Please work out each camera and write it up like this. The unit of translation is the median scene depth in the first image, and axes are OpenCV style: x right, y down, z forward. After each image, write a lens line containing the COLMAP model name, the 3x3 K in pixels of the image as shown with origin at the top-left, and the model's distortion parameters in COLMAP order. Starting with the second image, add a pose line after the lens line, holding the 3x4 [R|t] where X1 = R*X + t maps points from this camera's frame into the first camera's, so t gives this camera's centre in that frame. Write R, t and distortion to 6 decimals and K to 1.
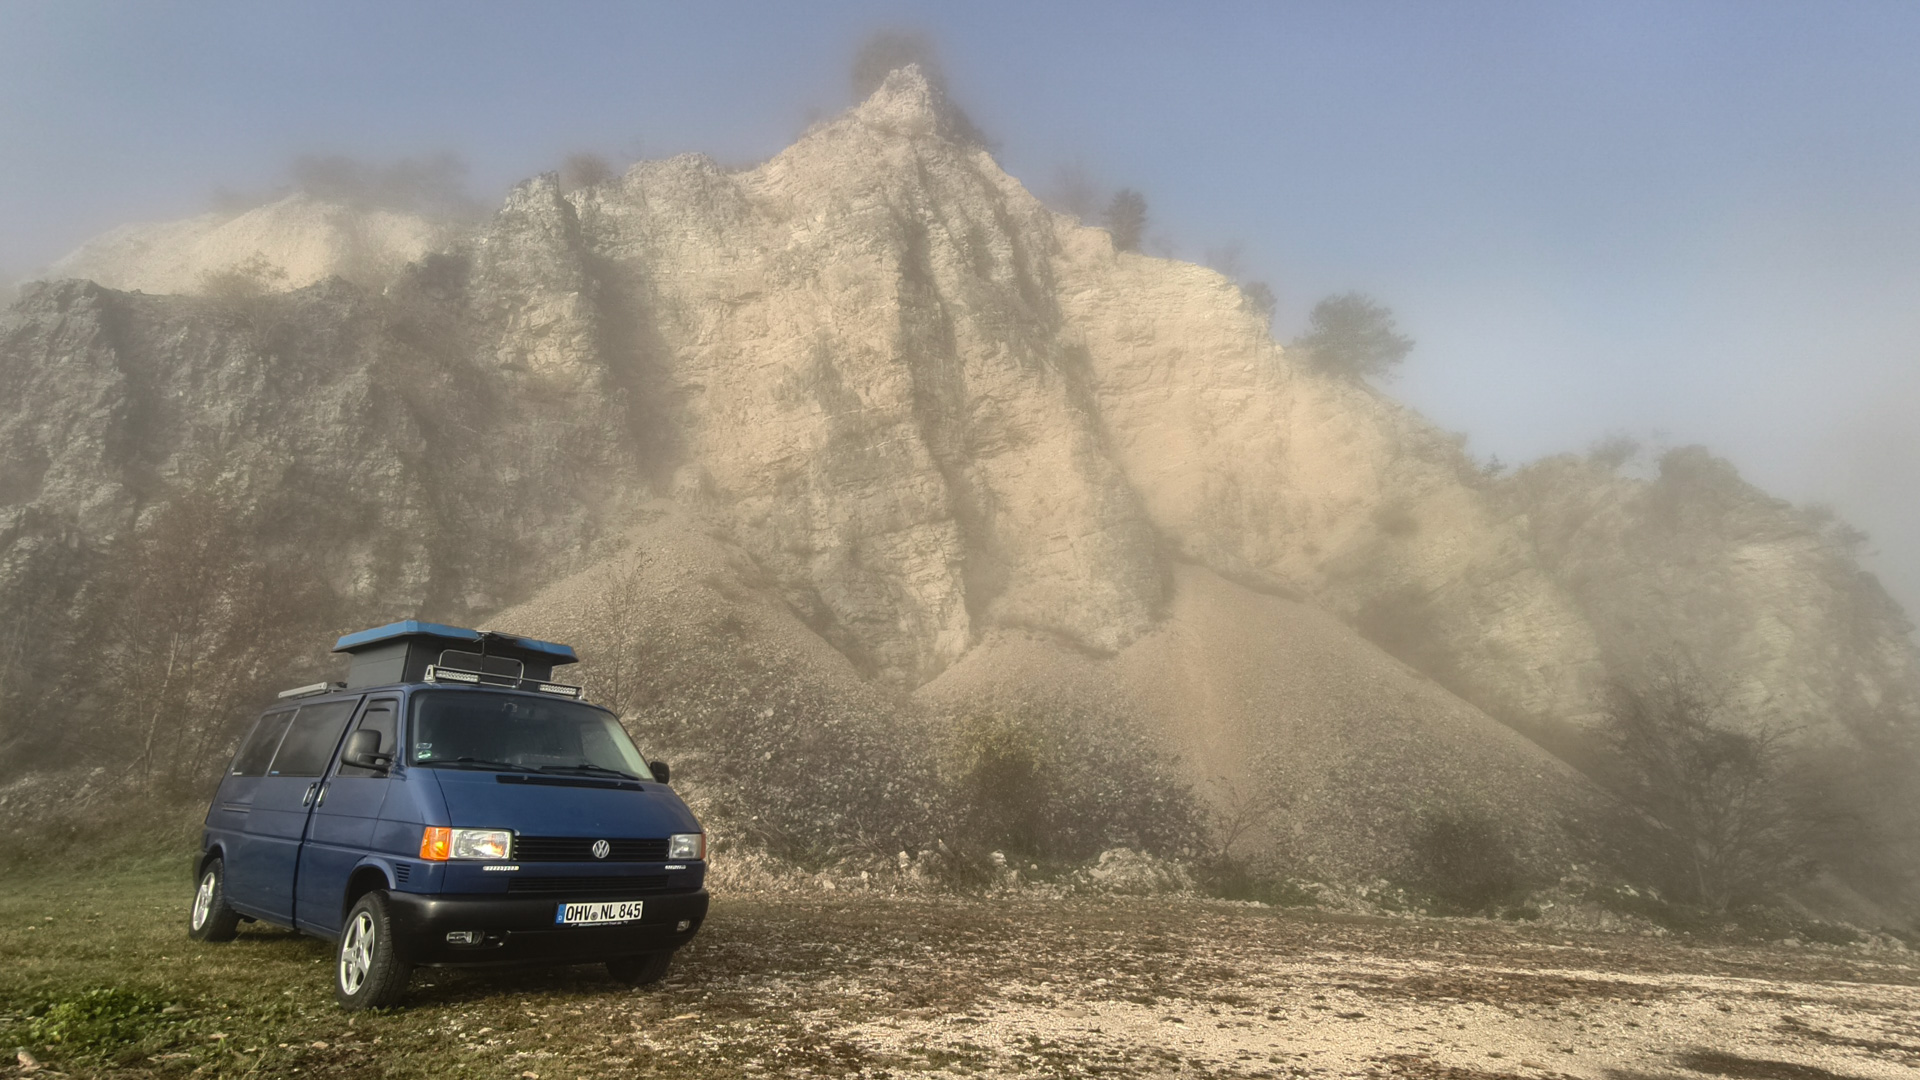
lens RADIAL K [[955.5, 0, 959.0], [0, 955.5, 544.7], [0, 0, 1]] dist [0.001866, 0.000445]
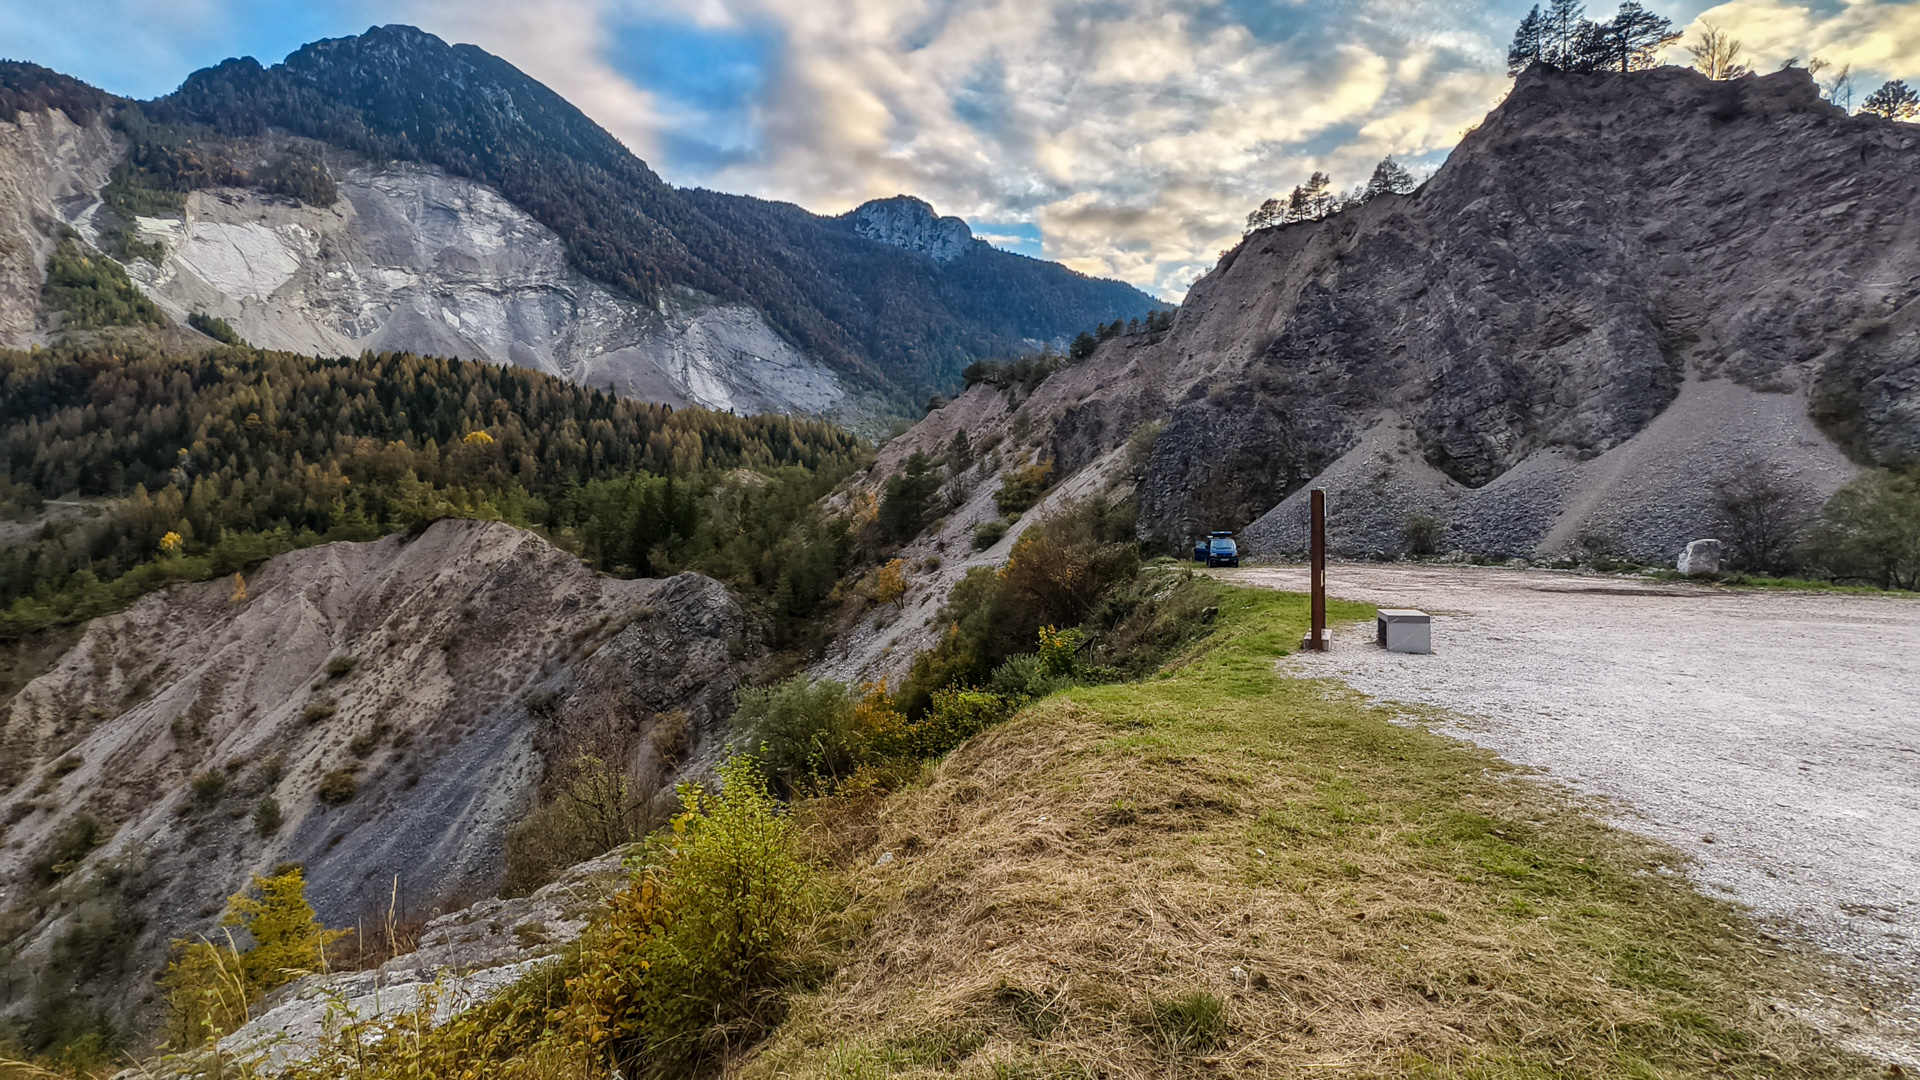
lens RADIAL K [[911.9, 0, 953.7], [0, 911.9, 526.9], [0, 0, 1]] dist [-0.006513, 0.000157]
pose [[0.477914, -0.053204, -0.876794, 1.005221], [0.272498, 0.957900, 0.090406, -0.239240], [0.835070, -0.282131, 0.472292, -0.896411]]
